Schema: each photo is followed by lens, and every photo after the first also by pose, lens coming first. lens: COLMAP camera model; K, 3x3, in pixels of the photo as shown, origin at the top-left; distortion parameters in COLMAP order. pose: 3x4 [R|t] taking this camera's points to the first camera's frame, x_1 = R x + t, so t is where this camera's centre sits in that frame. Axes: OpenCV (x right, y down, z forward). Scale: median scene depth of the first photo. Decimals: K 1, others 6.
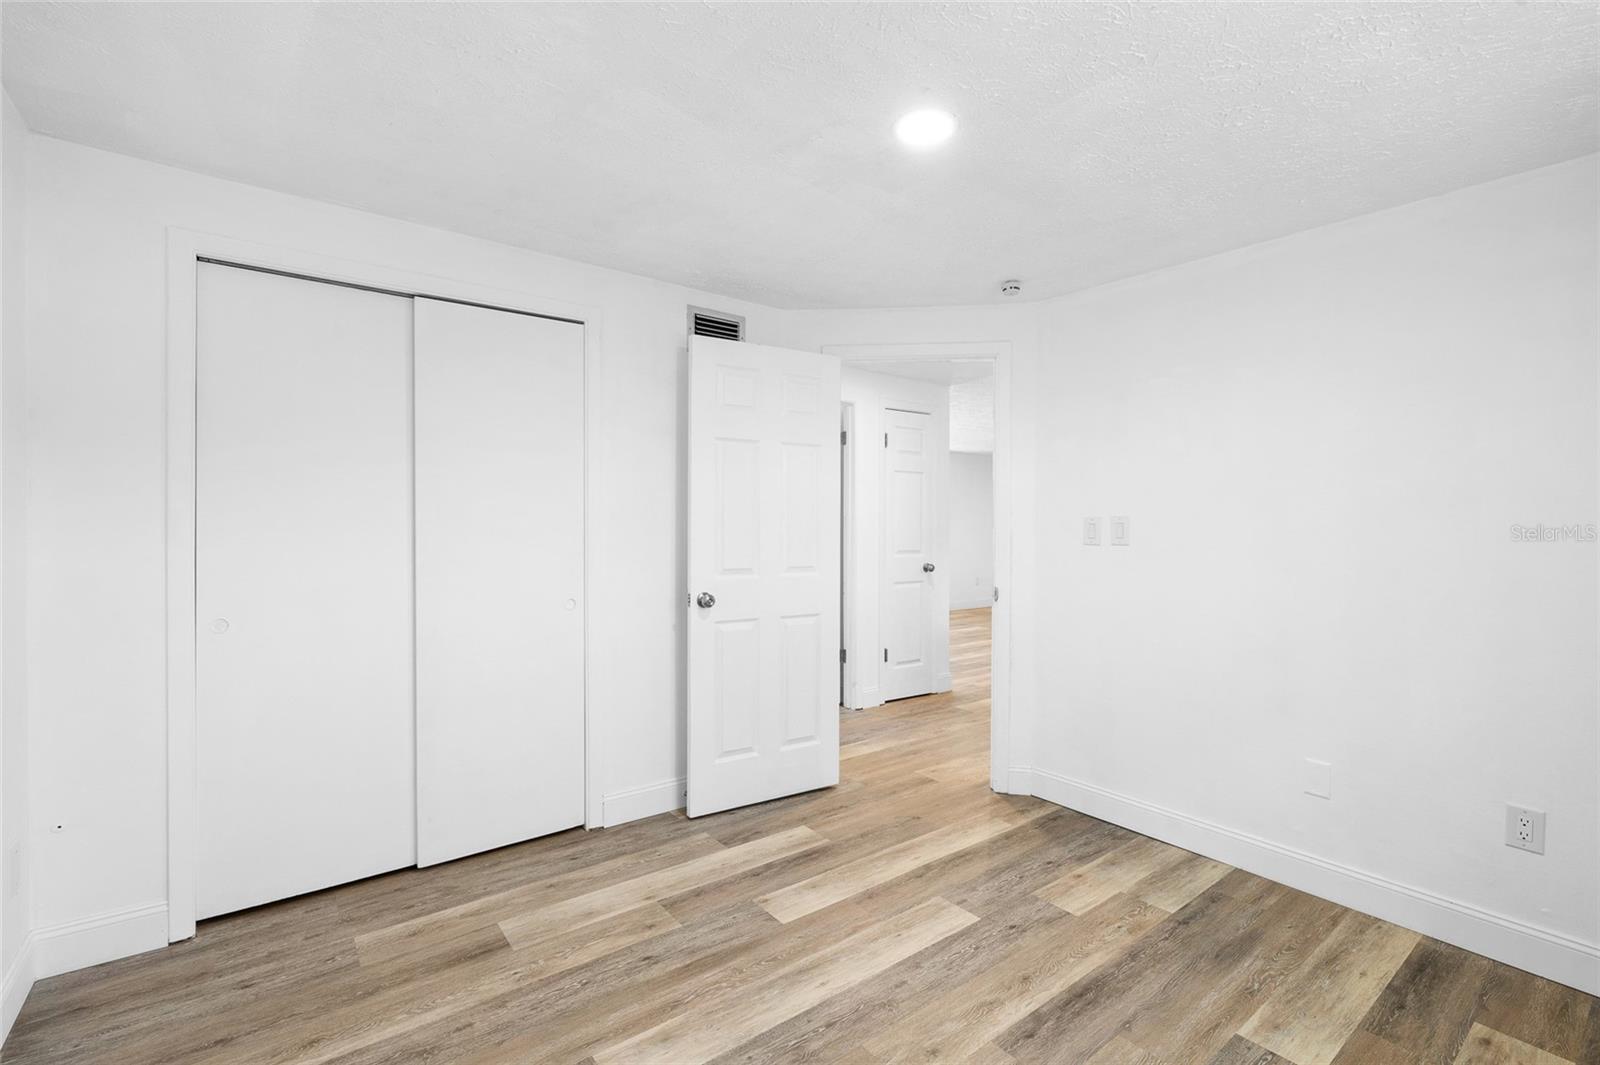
lens RADIAL K [[715.6, 0, 812.3], [0, 715.6, 537.3], [0, 0, 1]] dist [-0.008690, 0.001132]
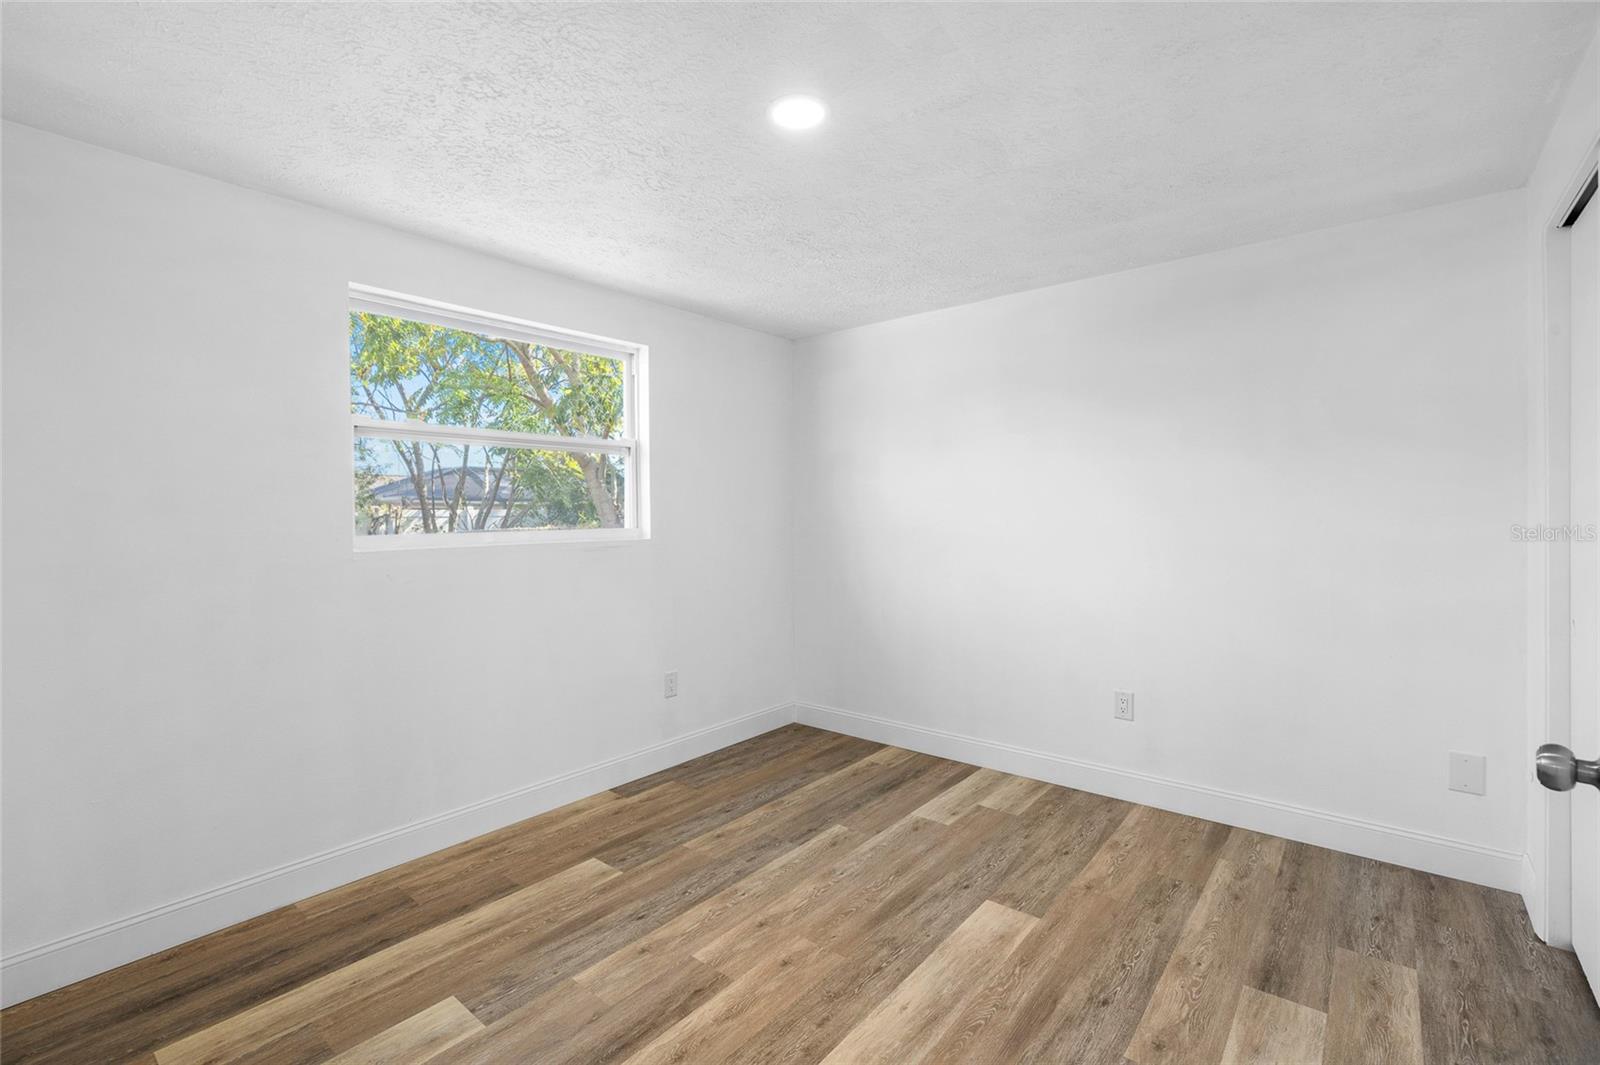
lens RADIAL K [[715.6, 0, 808.5], [0, 715.6, 522.2], [0, 0, 1]] dist [-0.008690, 0.001132]
pose [[-0.975686, 0.001776, -0.219165, 0.347730], [-0.004995, 0.999527, 0.030339, -0.035410], [0.219116, 0.030696, -0.975216, 1.904847]]
